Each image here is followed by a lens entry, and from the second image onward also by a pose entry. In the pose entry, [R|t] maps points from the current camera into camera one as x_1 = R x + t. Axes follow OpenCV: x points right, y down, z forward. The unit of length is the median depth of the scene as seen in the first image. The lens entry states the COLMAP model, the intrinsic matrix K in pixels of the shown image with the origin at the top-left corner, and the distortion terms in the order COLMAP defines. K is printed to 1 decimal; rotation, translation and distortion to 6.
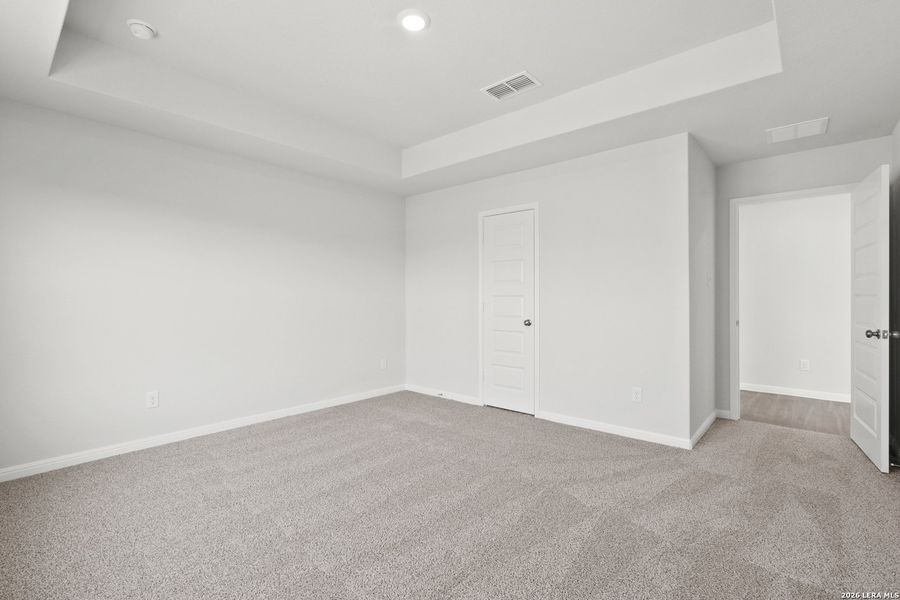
lens RADIAL K [[412.8, 0, 448.6], [0, 412.8, 302.7], [0, 0, 1]] dist [-0.000336, -0.000060]
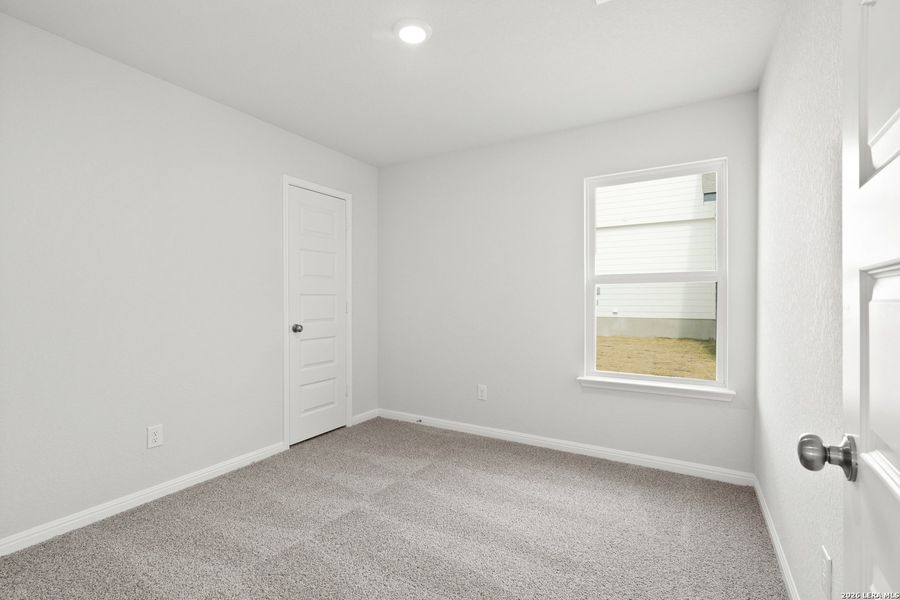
lens RADIAL K [[412.8, 0, 448.6], [0, 412.8, 302.7], [0, 0, 1]] dist [-0.000336, -0.000060]
pose [[-0.190497, -0.001689, 0.981686, -0.745547], [0.013723, 0.999896, 0.004383, -0.000236], [-0.981592, 0.014306, -0.190454, 0.961016]]
